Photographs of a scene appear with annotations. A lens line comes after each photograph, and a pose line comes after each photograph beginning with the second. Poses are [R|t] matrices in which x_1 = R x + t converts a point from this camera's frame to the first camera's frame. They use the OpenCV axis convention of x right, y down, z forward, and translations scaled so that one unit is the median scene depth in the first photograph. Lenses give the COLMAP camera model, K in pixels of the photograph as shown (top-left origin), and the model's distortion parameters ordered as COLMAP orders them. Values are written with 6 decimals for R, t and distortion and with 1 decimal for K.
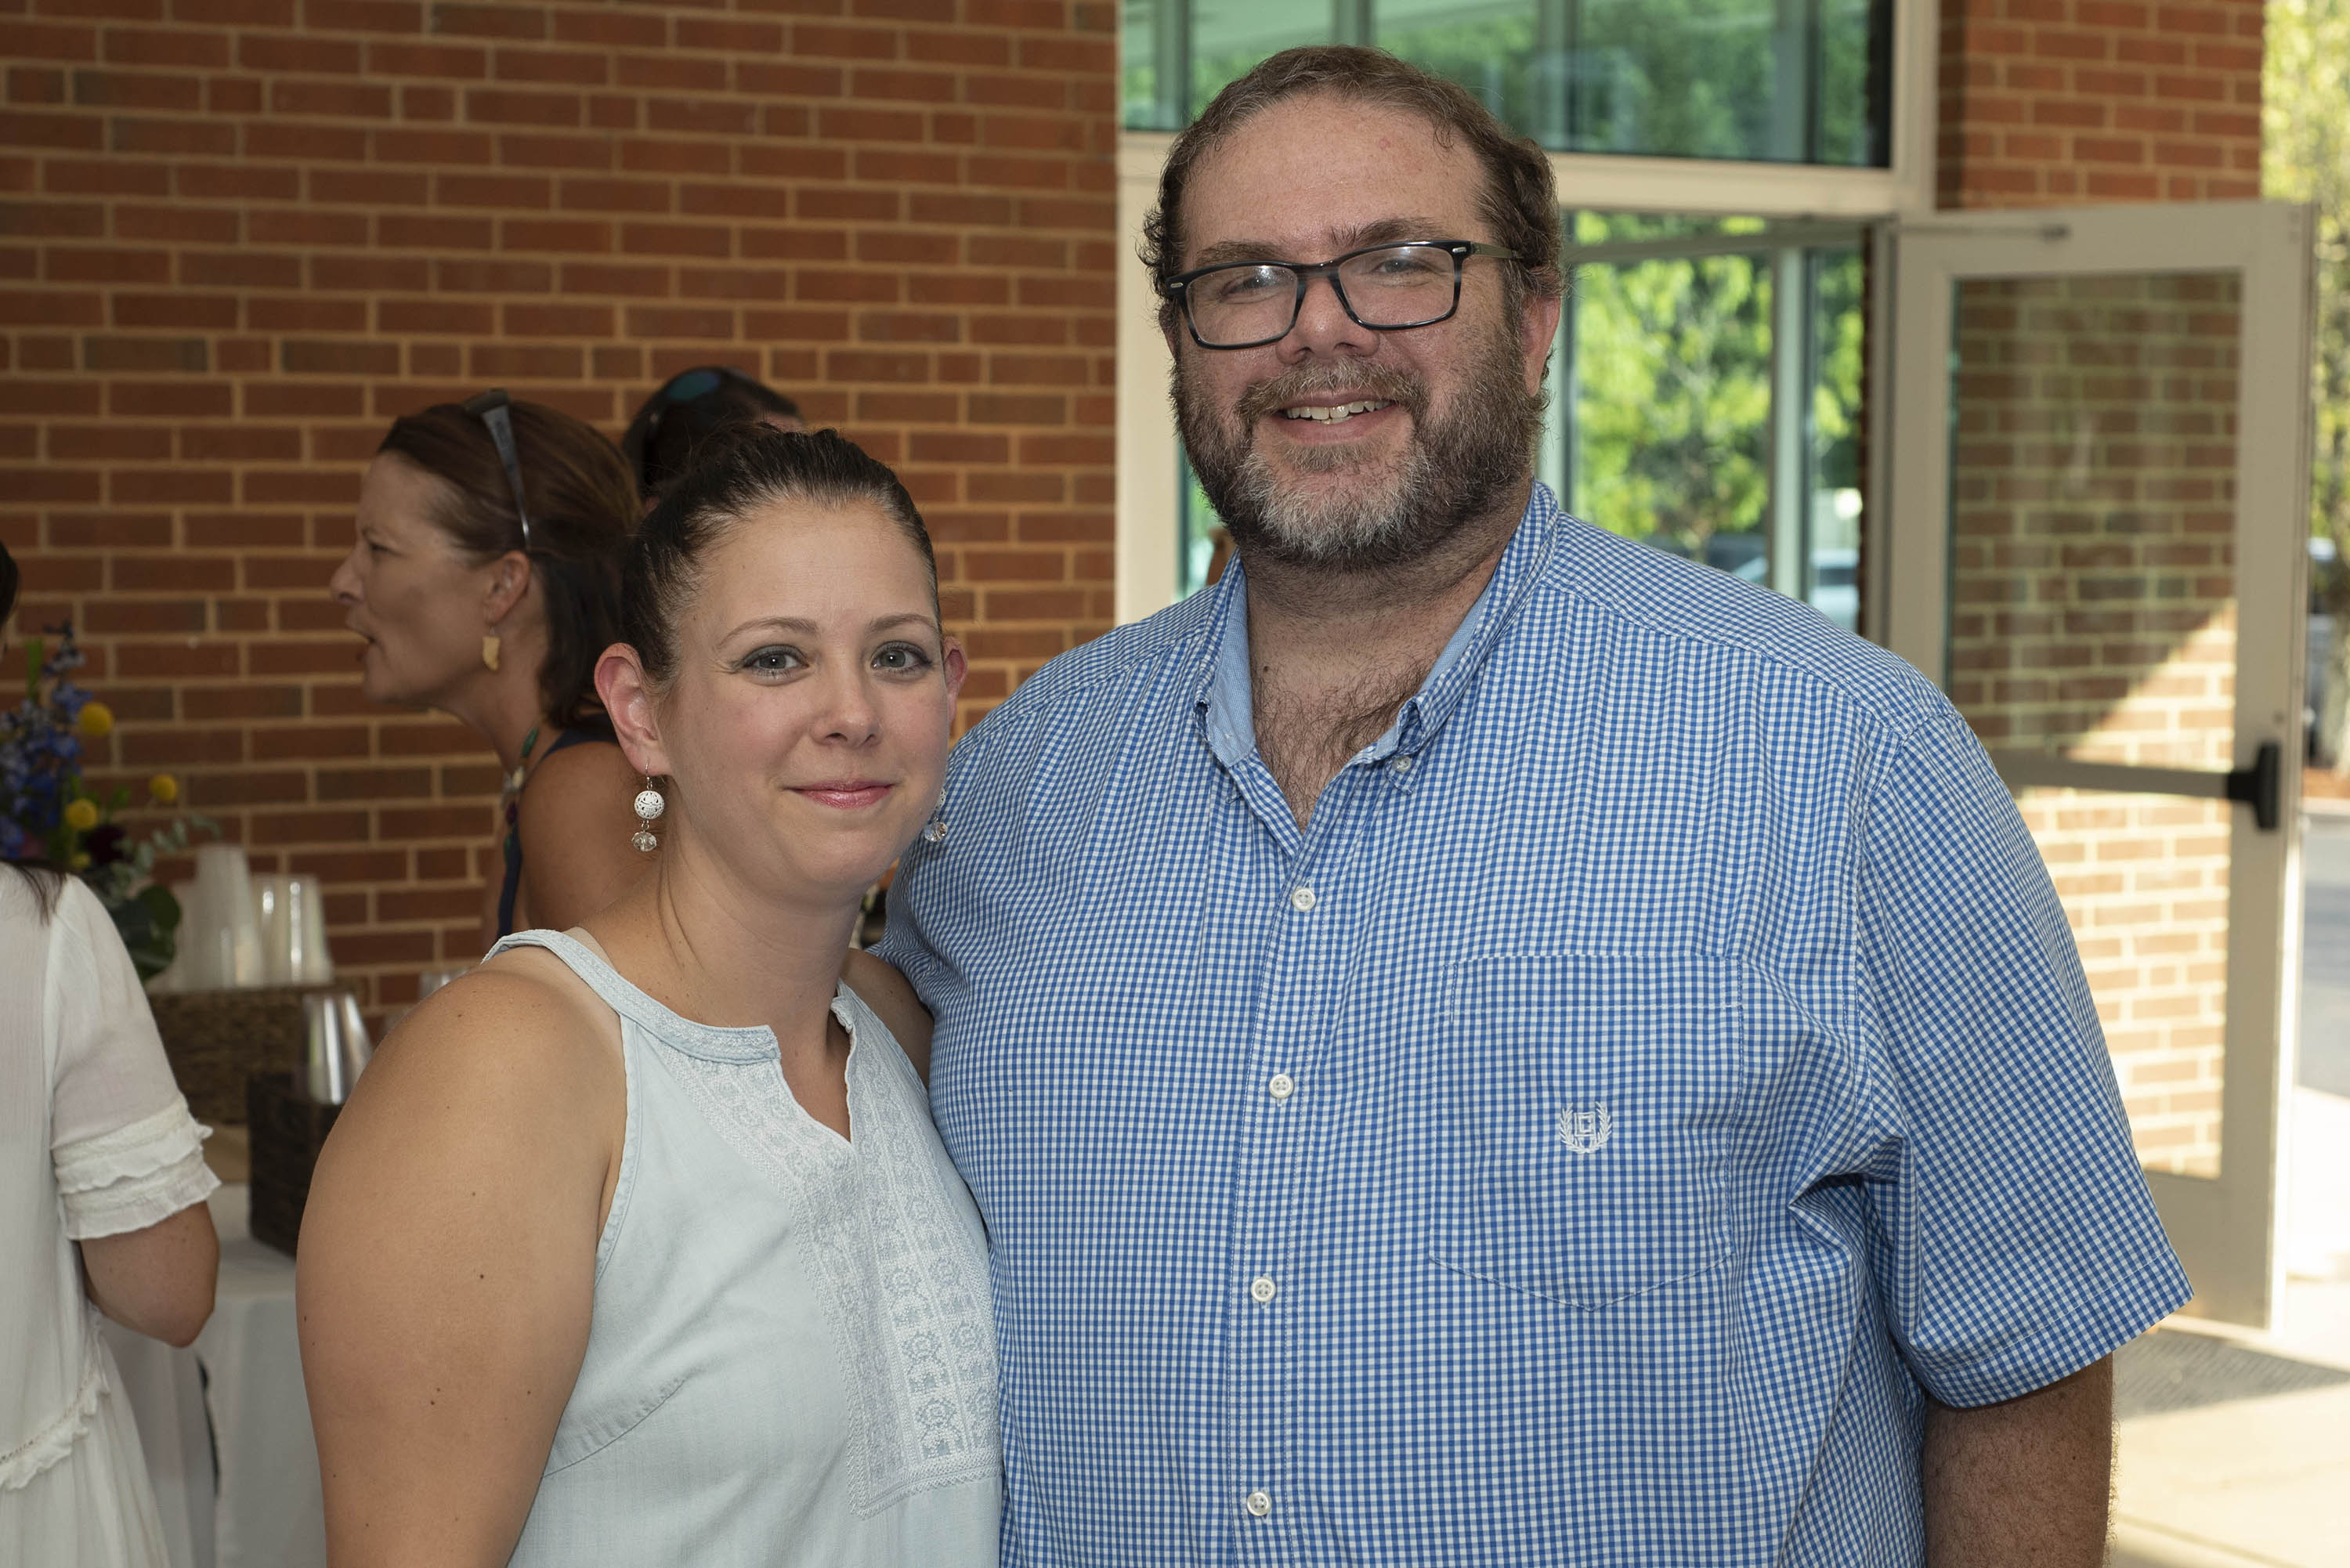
lens RADIAL K [[3699.1, 0, 1165.9], [0, 3699.1, 793.1], [0, 0, 1]] dist [-0.016510, 0.000000]
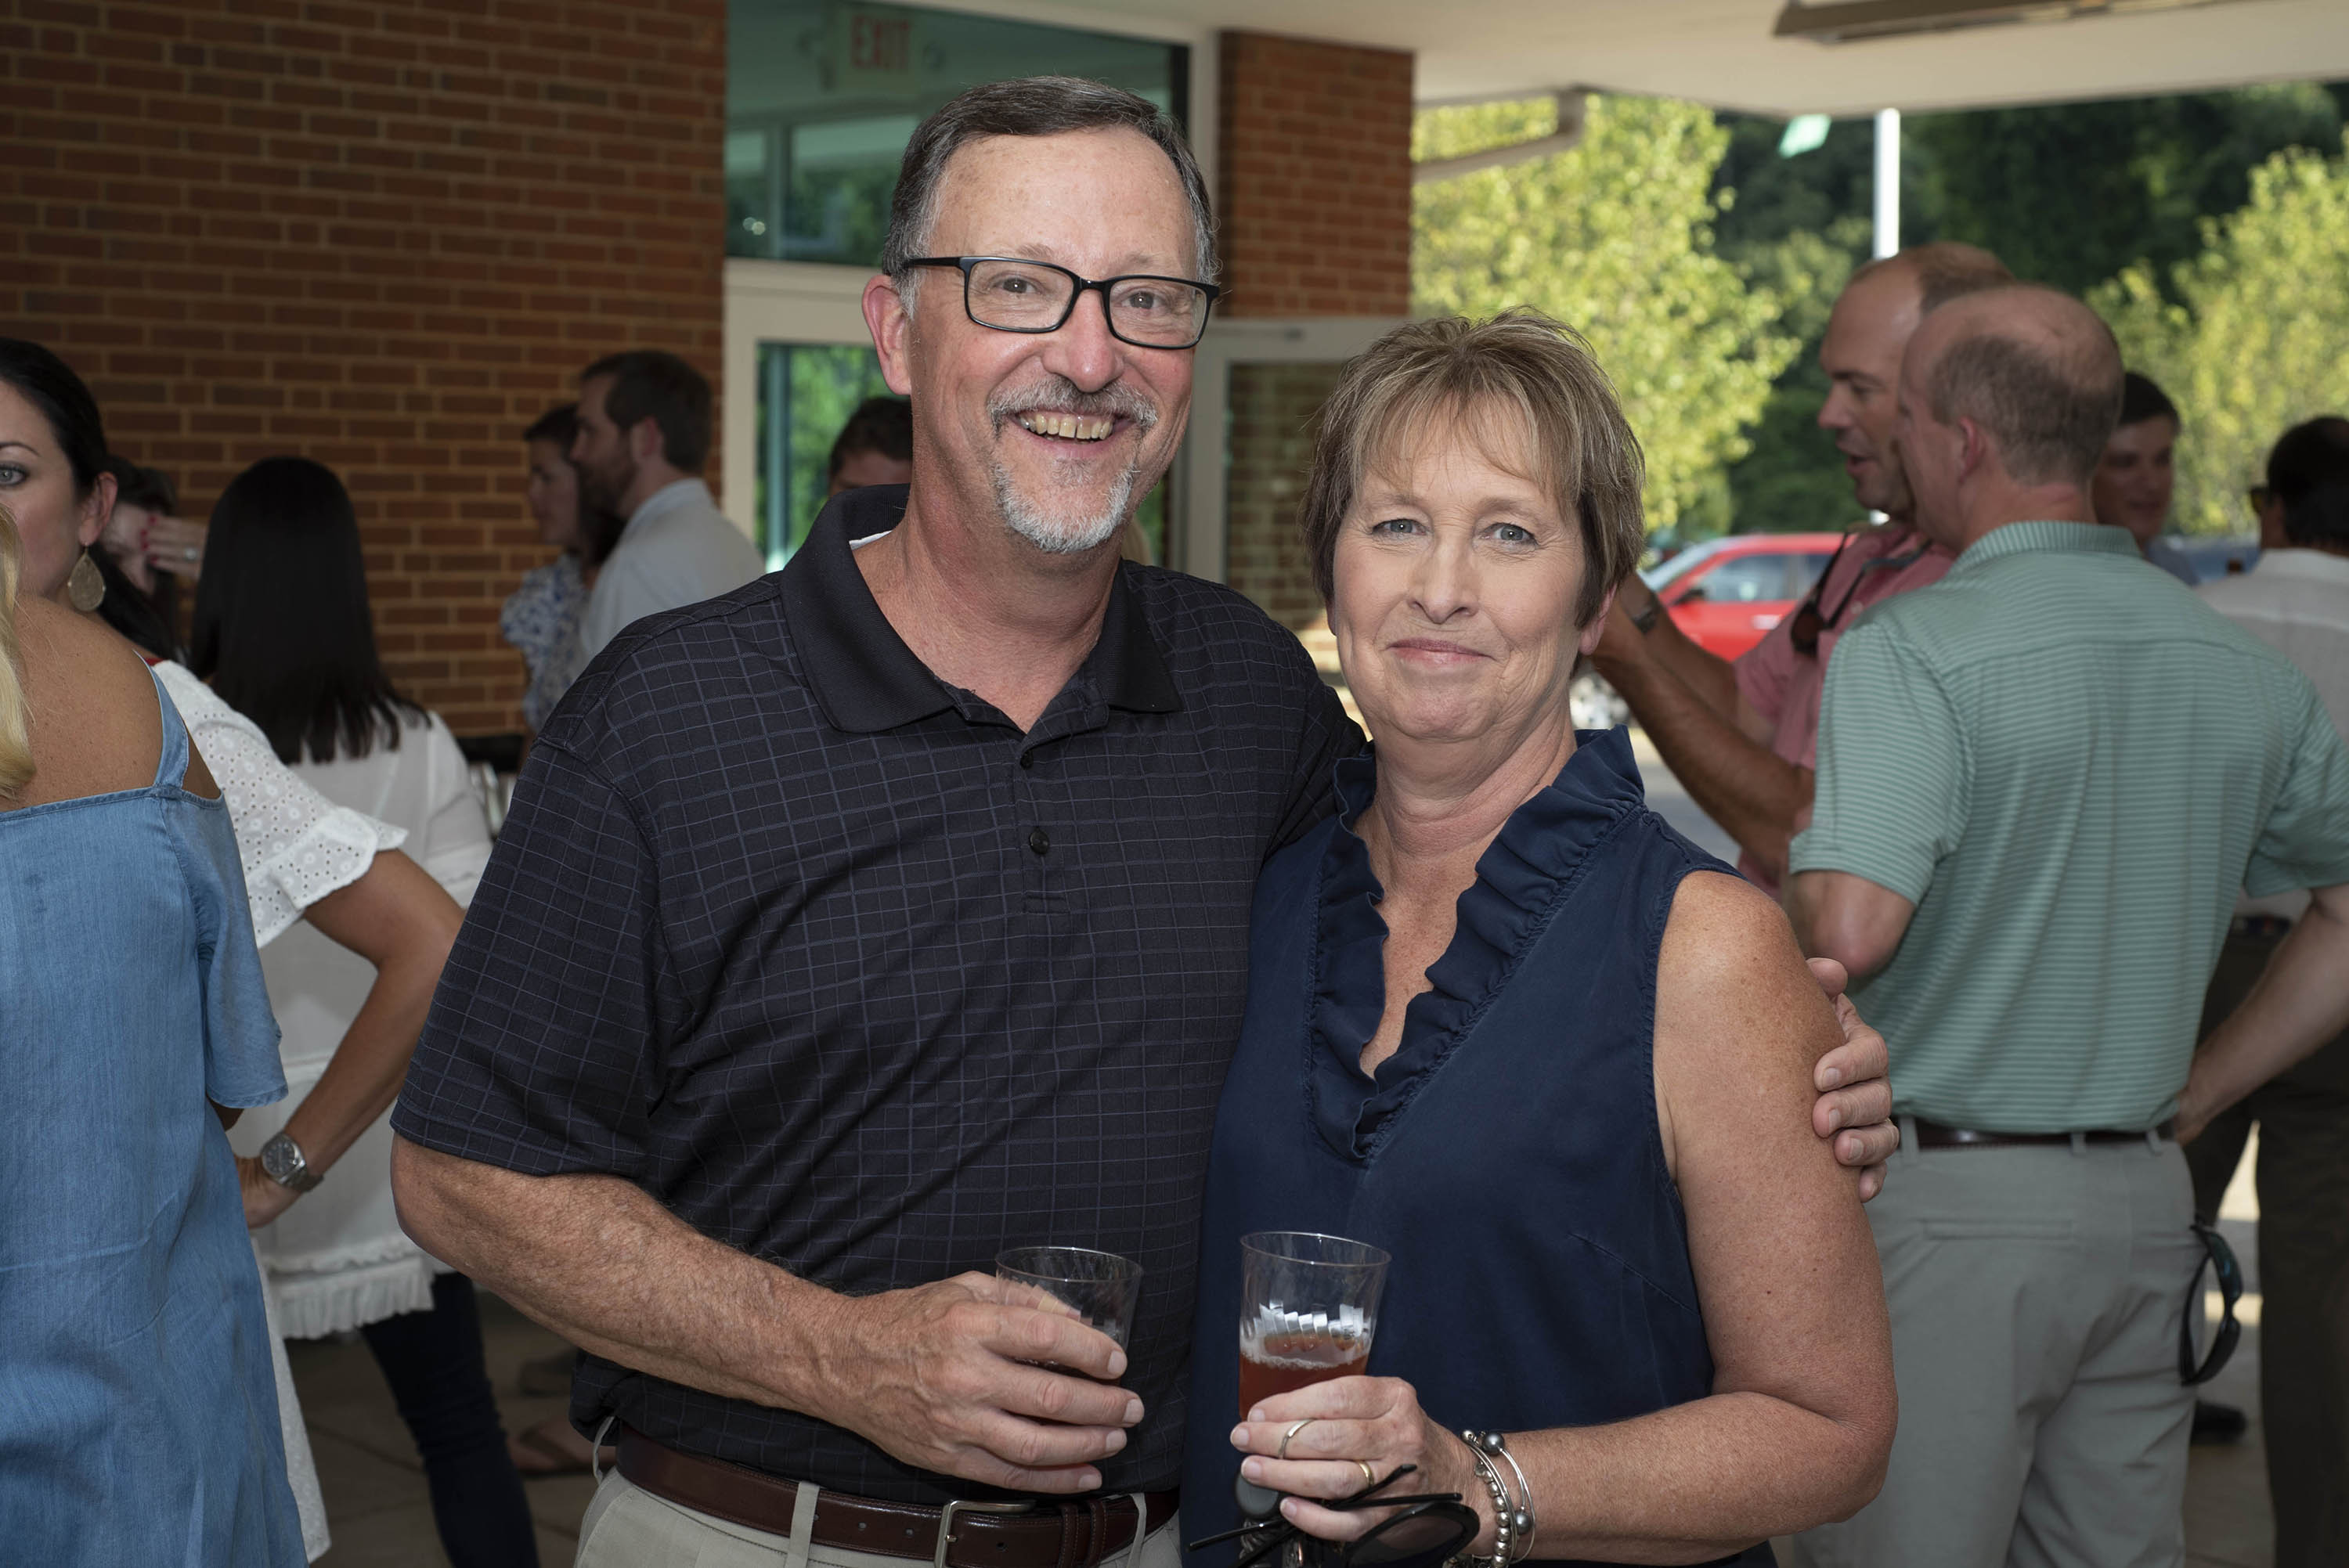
lens RADIAL K [[3697.4, 0, 1189.4], [0, 3697.4, 780.5], [0, 0, 1]] dist [-0.016510, 0.000000]
pose [[0.964062, -0.008148, 0.265553, -0.248980], [0.011055, 0.999894, -0.009452, 0.059222], [-0.265448, 0.012048, 0.964050, -0.568150]]
